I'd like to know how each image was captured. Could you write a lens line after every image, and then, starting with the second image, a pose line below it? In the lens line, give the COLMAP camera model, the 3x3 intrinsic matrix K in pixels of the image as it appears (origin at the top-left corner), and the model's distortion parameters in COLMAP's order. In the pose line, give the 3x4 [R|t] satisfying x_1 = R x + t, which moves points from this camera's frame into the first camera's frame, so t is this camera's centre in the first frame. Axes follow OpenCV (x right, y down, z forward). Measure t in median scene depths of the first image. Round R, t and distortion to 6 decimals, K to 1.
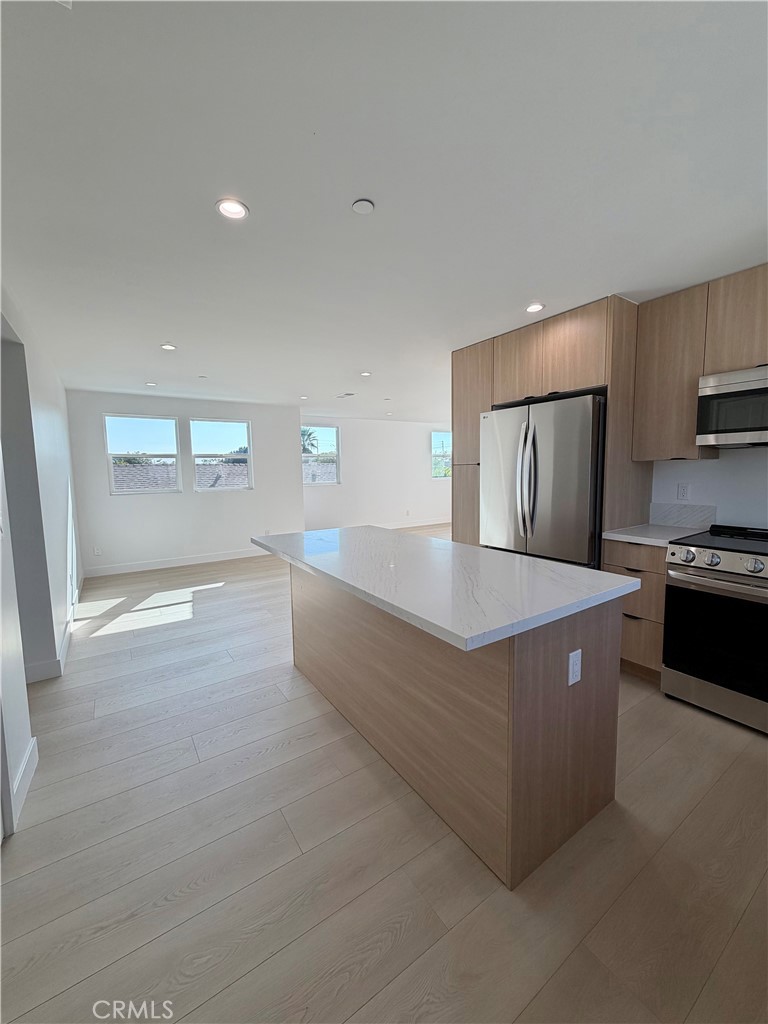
lens RADIAL K [[409.2, 0, 391.1], [0, 409.2, 511.5], [0, 0, 1]] dist [-0.003326, -0.000239]
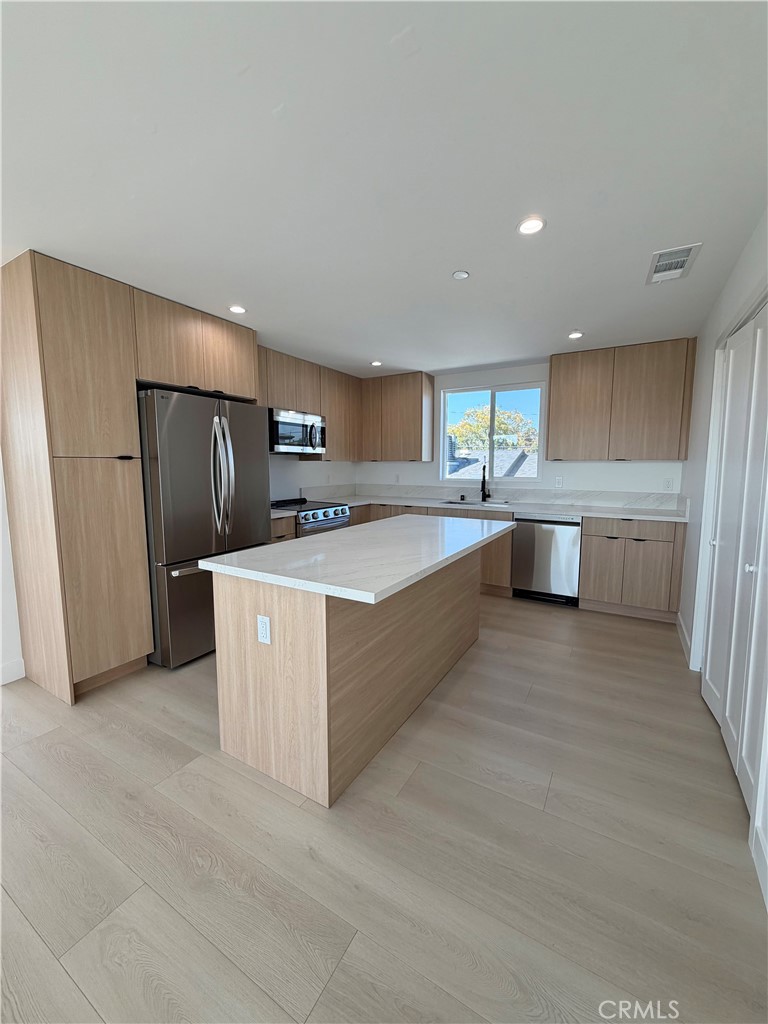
lens RADIAL K [[409.2, 0, 385.2], [0, 409.2, 509.9], [0, 0, 1]] dist [-0.003326, -0.000239]
pose [[-0.432330, -0.082795, 0.897906, -0.882784], [0.106074, 0.984192, 0.141825, -0.120455], [-0.895455, 0.156560, -0.416713, 1.329889]]
